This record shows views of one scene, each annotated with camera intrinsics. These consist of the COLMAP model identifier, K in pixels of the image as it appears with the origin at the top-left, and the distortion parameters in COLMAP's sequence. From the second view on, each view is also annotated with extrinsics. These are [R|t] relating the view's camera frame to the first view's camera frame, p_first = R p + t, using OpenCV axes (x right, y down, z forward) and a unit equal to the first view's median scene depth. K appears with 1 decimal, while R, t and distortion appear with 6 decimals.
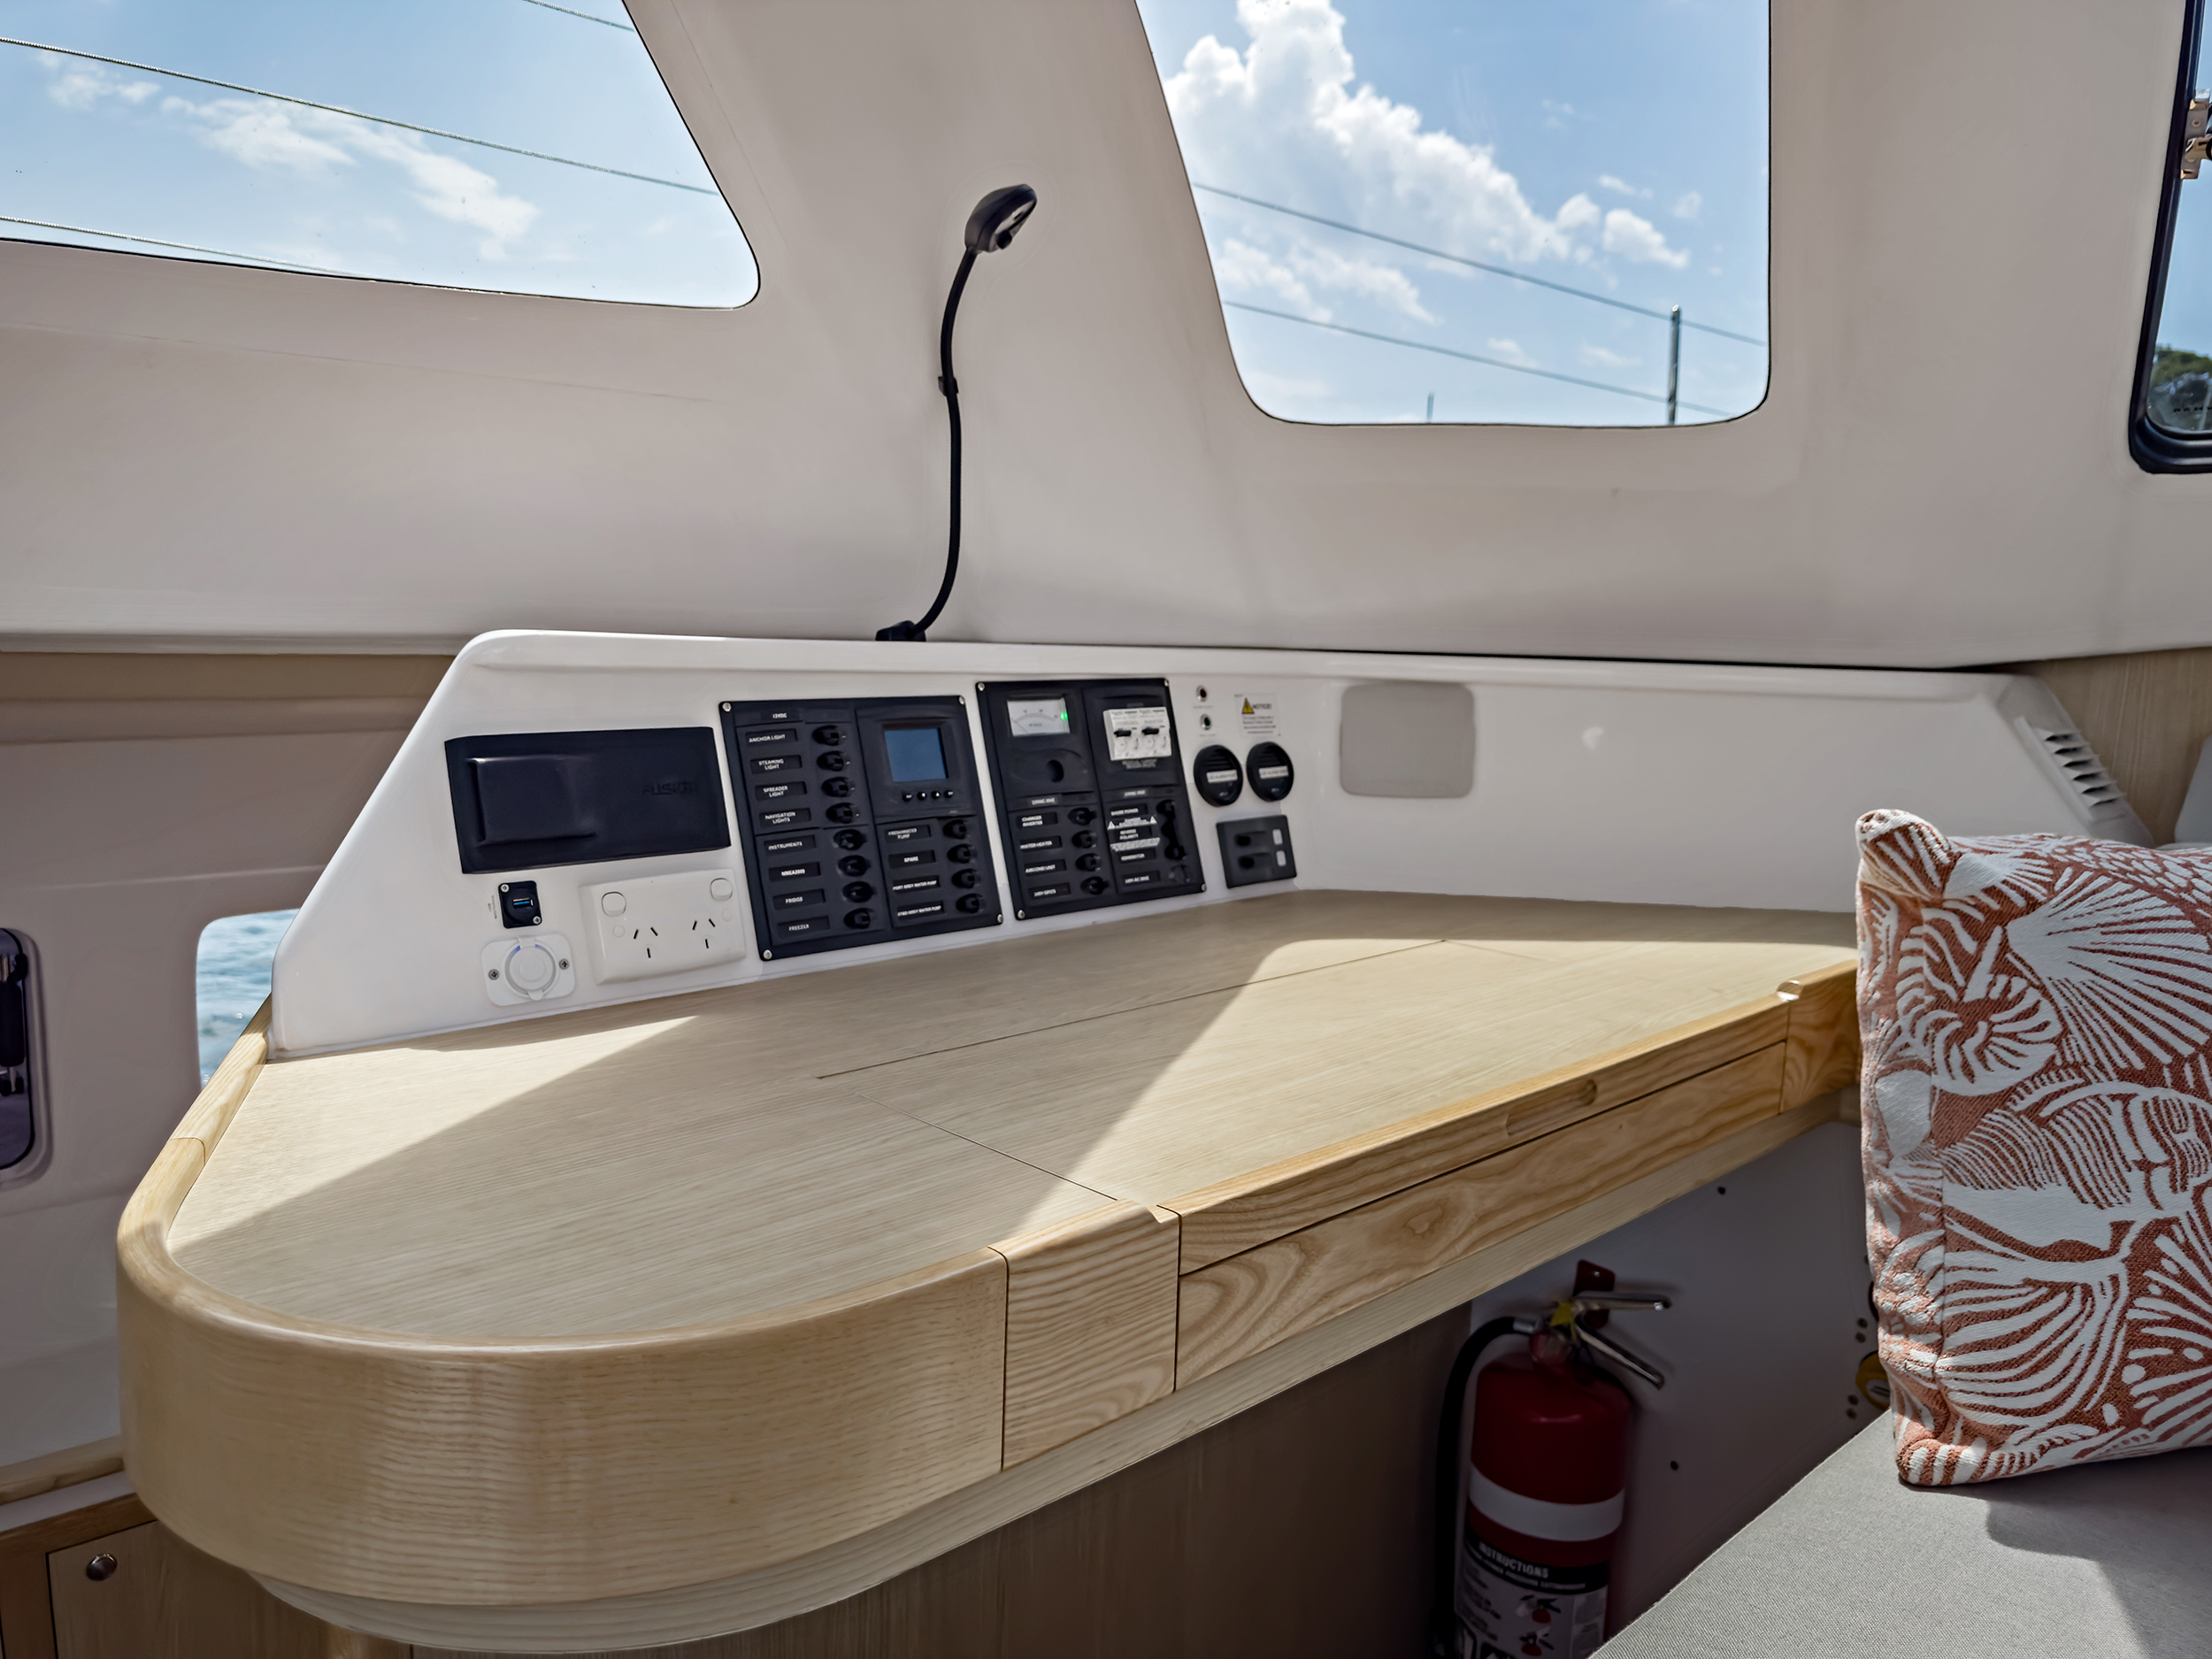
lens RADIAL K [[1609.1, 0, 1106.0], [0, 1609.1, 829.5], [0, 0, 1]] dist [0.078599, 0.000182]
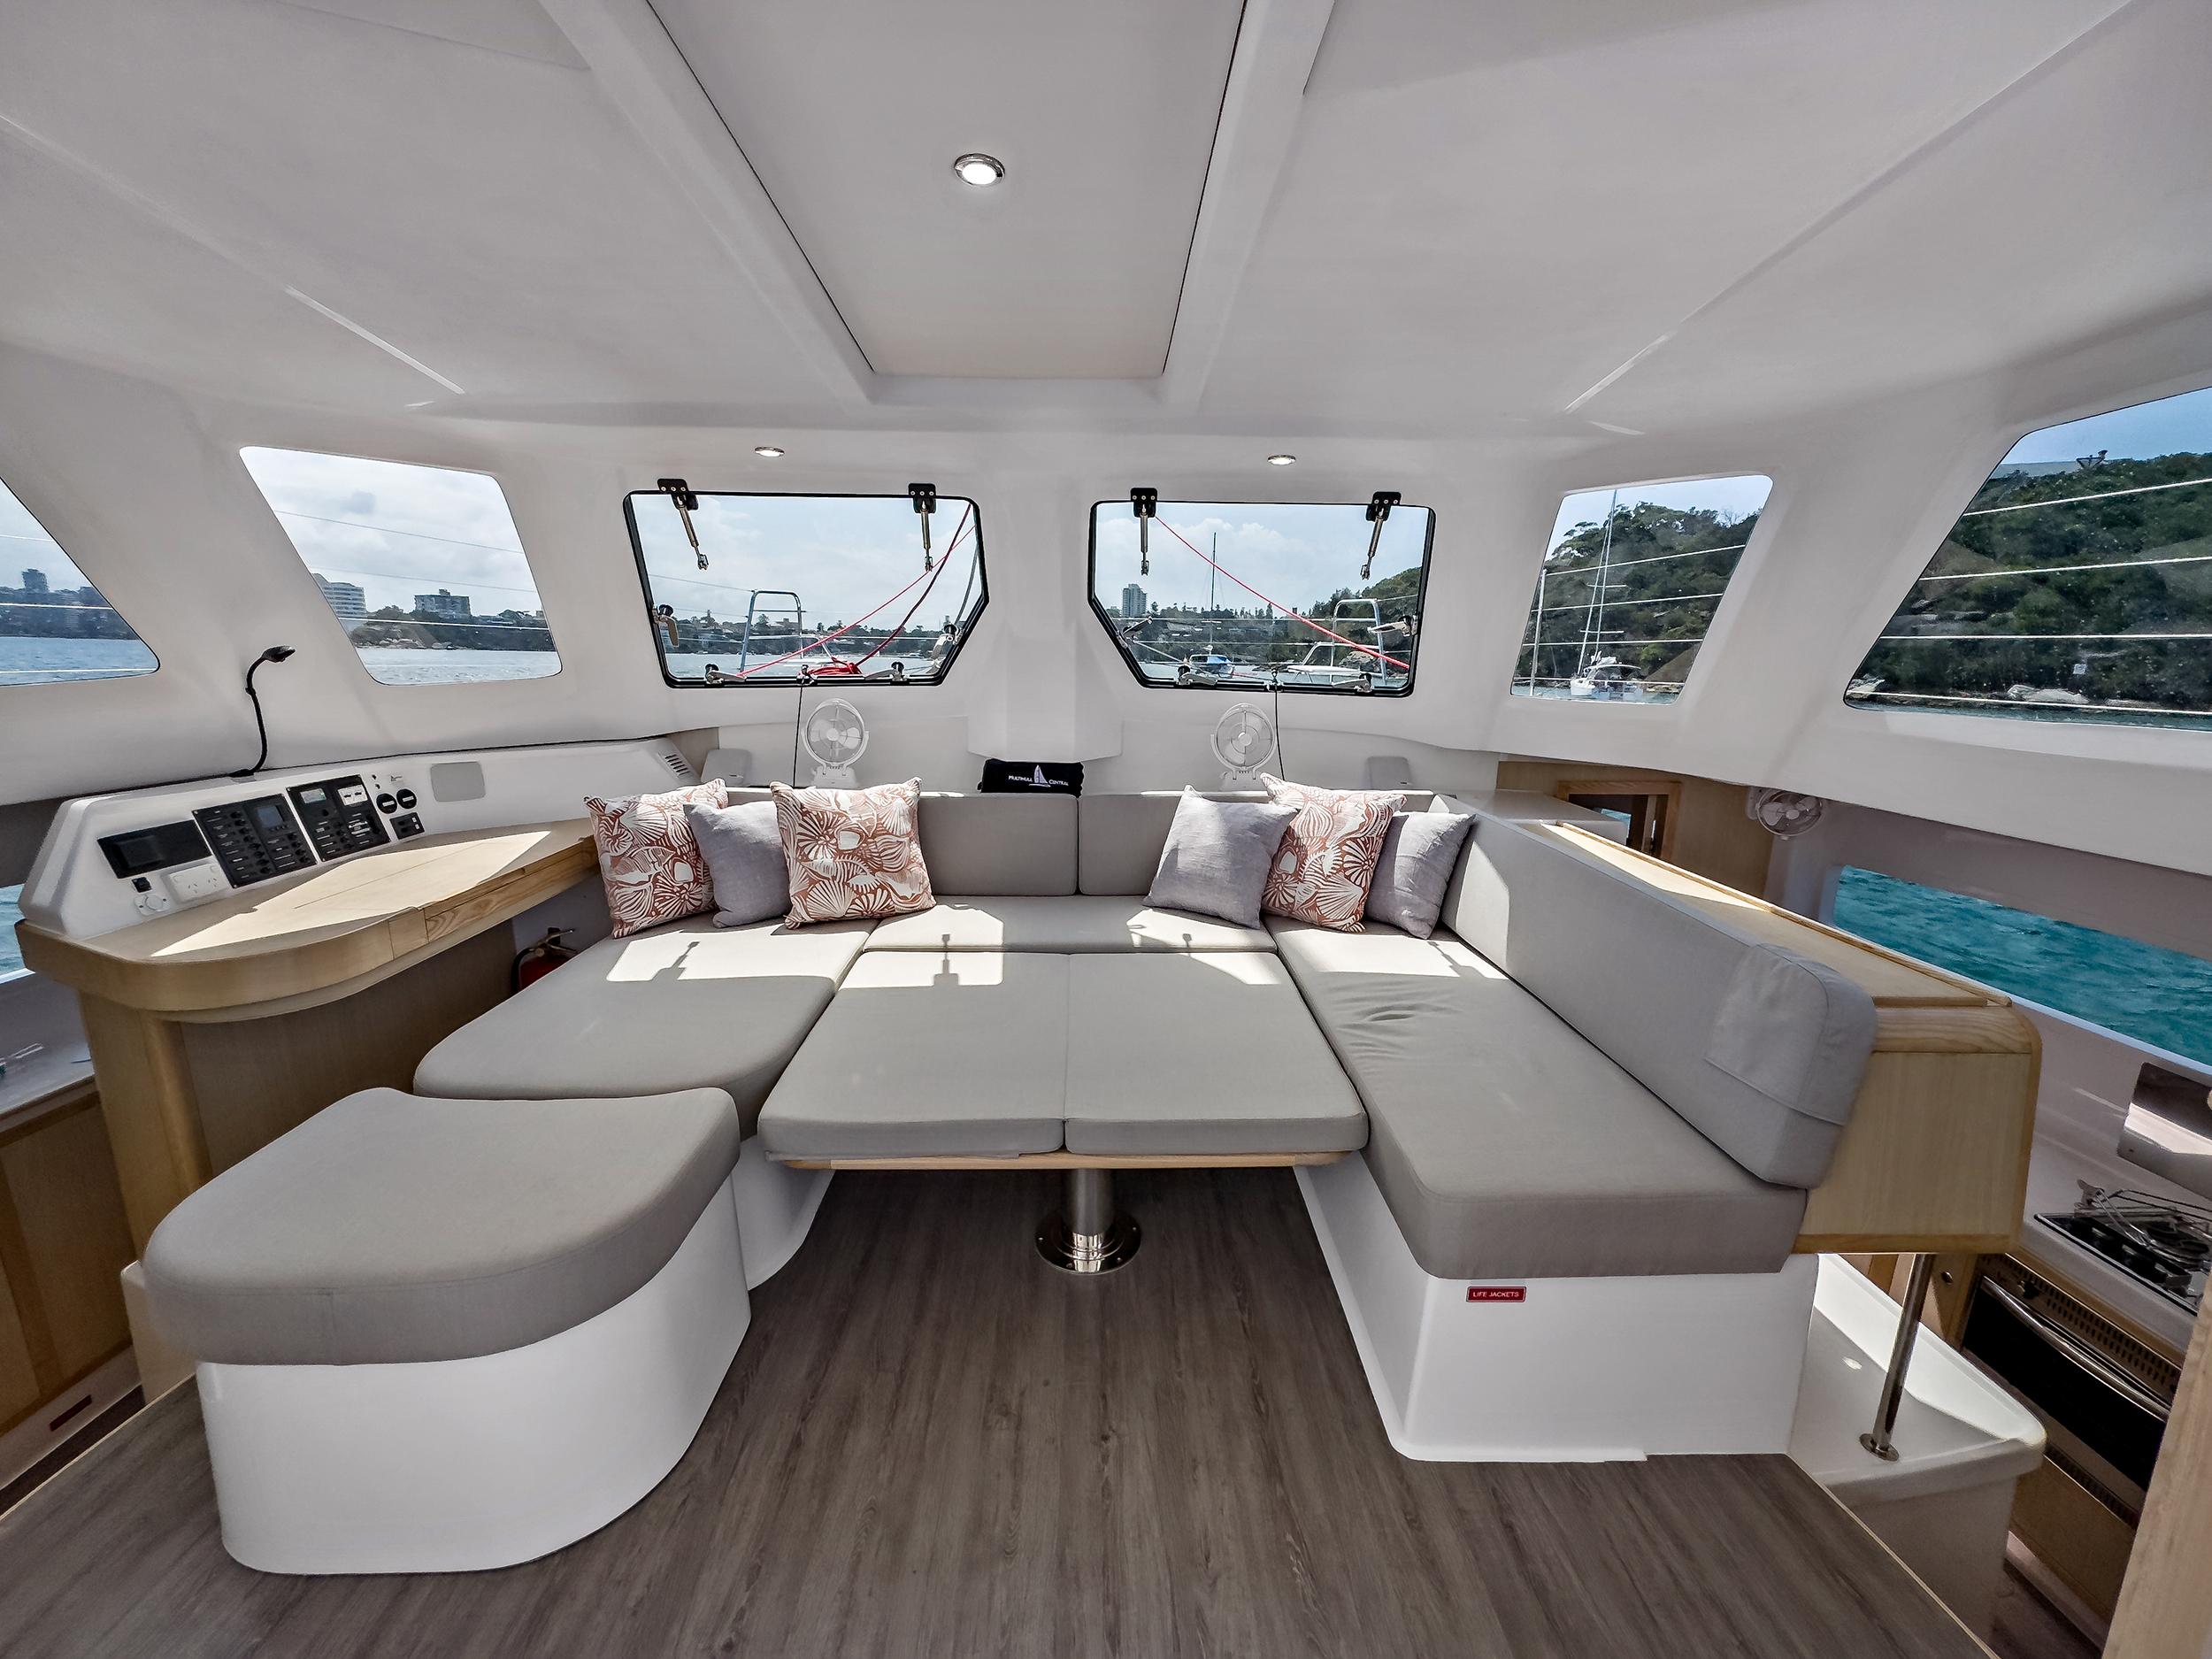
lens RADIAL K [[910.2, 0, 1106.0], [0, 910.2, 829.5], [0, 0, 1]] dist [-0.002109, 0.000219]
pose [[0.696438, -0.172788, 0.696504, -0.210068], [0.106772, 0.984726, 0.137529, -0.084851], [-0.709629, -0.021413, 0.704250, -1.306398]]
